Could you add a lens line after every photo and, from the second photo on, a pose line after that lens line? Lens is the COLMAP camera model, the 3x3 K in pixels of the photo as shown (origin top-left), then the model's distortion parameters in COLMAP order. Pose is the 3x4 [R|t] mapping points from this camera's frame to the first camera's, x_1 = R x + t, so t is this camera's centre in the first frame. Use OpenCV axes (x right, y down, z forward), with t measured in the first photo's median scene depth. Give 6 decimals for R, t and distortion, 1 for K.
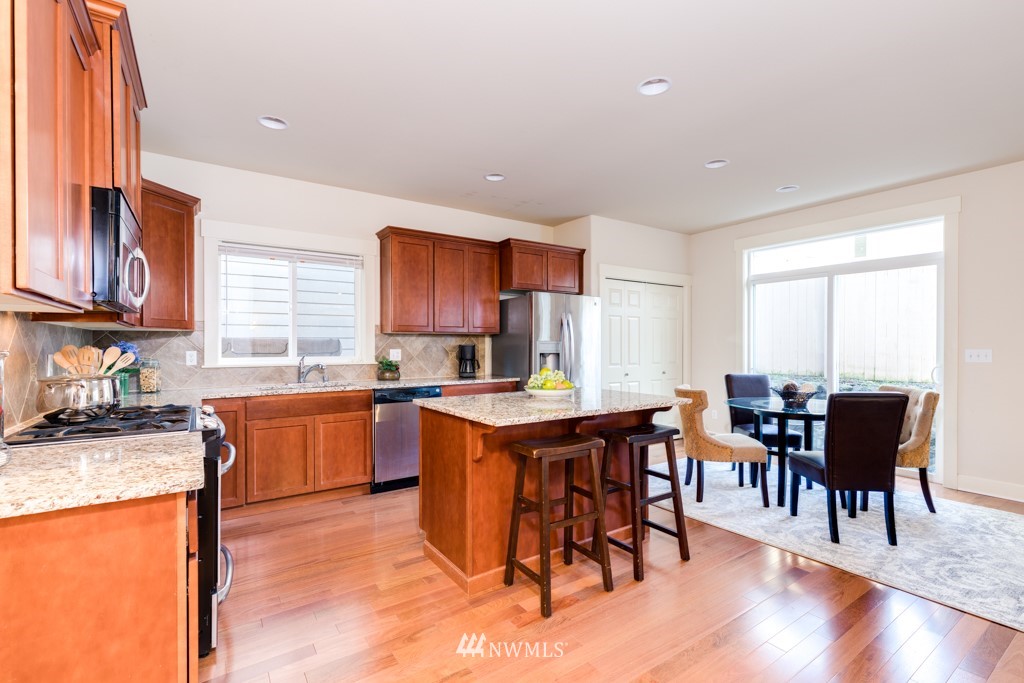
lens RADIAL K [[459.6, 0, 505.9], [0, 459.6, 346.3], [0, 0, 1]] dist [0.010947, -0.000884]
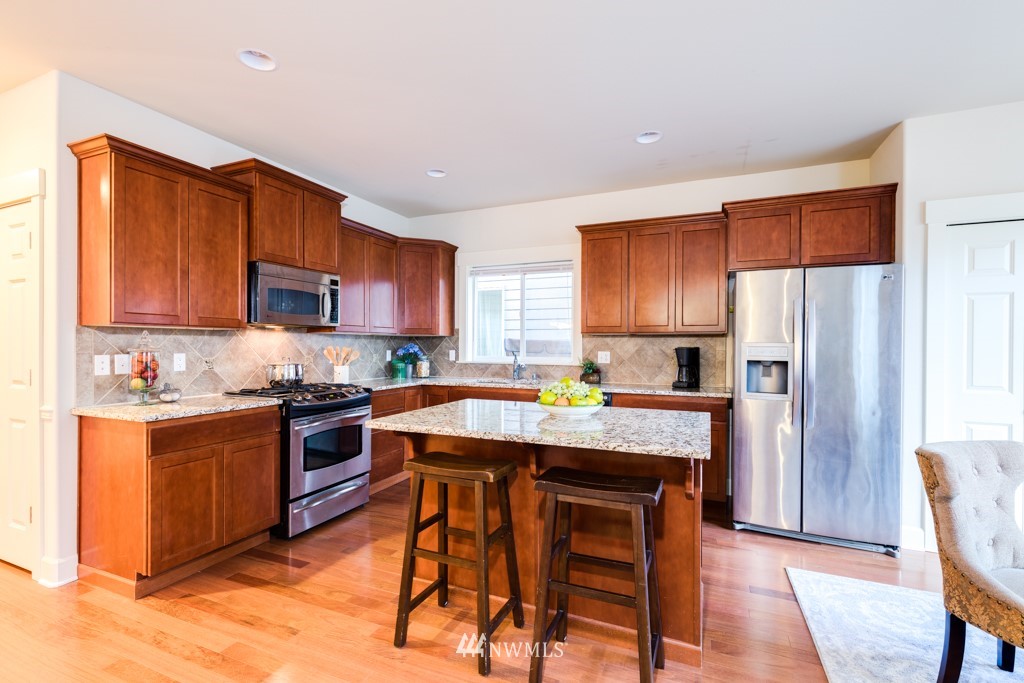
lens RADIAL K [[459.6, 0, 508.1], [0, 459.6, 343.9], [0, 0, 1]] dist [0.010947, -0.000884]
pose [[0.539814, 0.001586, -0.841783, 0.467071], [-0.006462, 0.999977, -0.002260, -0.005813], [0.841760, 0.006660, 0.539811, 0.327579]]
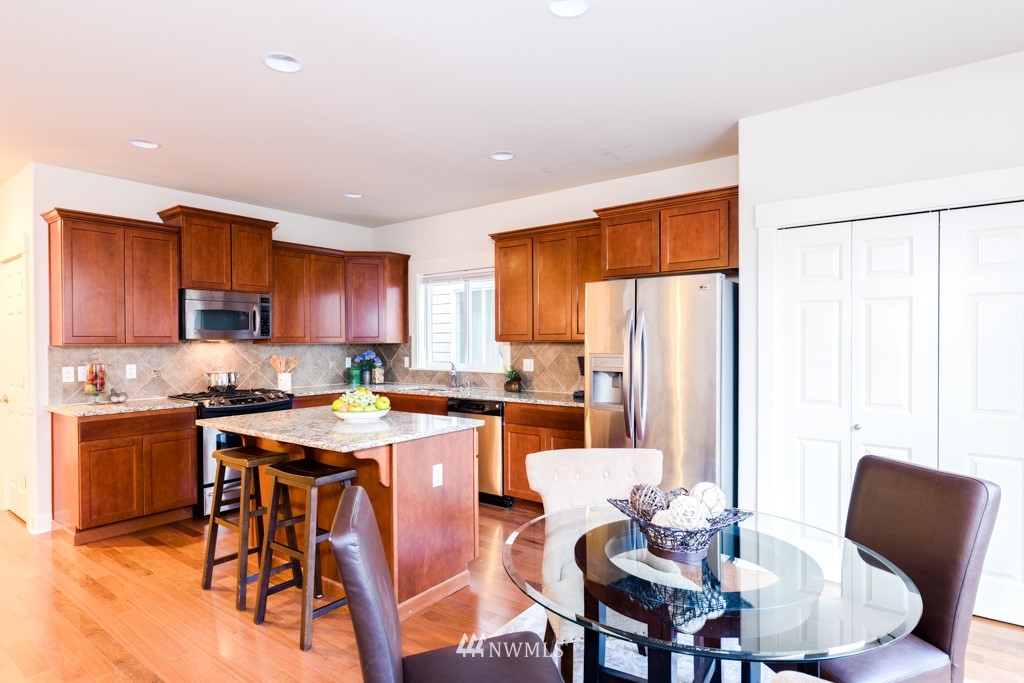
lens RADIAL K [[552.8, 0, 507.8], [0, 552.8, 342.6], [0, 0, 1]] dist [0.002164, 0.005429]
pose [[0.319996, 0.000871, -0.947419, 0.829071], [0.003642, 0.999991, 0.002150, -0.030294], [0.947412, -0.004139, 0.319990, 0.619330]]
